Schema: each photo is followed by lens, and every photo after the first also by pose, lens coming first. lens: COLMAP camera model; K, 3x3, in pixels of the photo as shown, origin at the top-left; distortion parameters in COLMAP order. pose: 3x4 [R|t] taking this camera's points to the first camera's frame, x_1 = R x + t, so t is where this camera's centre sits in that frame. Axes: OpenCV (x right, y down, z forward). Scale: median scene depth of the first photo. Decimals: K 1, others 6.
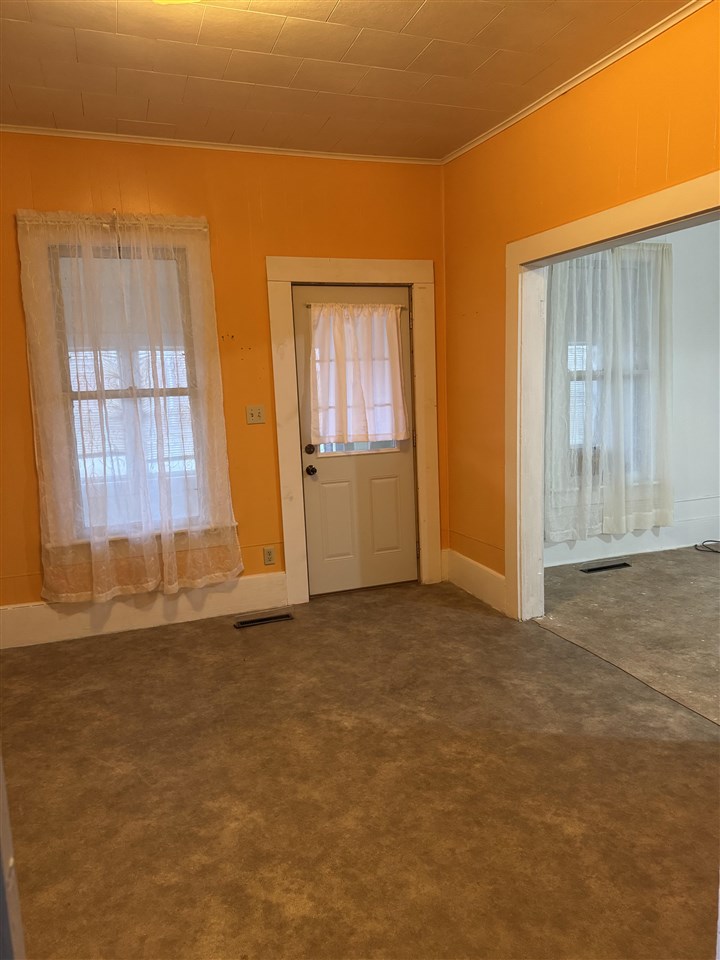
lens RADIAL K [[671.8, 0, 360.0], [0, 671.8, 480.0], [0, 0, 1]] dist [0.035995, -0.045301]
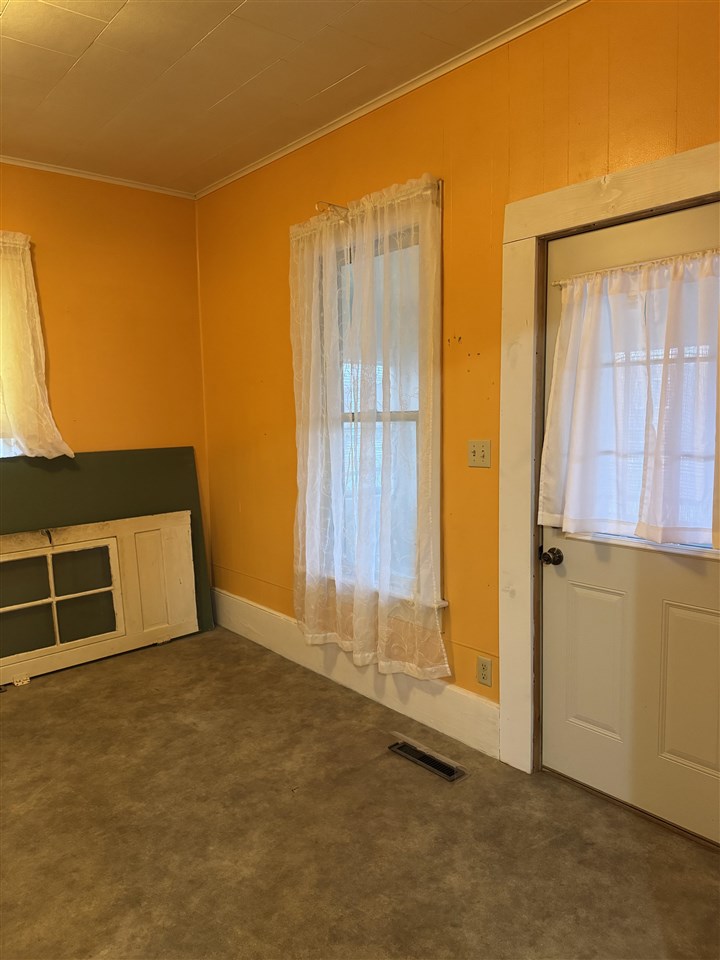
lens RADIAL K [[670.2, 0, 358.4], [0, 670.2, 474.2], [0, 0, 1]] dist [0.076104, -0.089075]
pose [[0.341691, 0.120941, -0.931998, 0.443501], [-0.115946, 0.989534, 0.085899, -0.127131], [0.932633, 0.078710, 0.352137, 0.693751]]
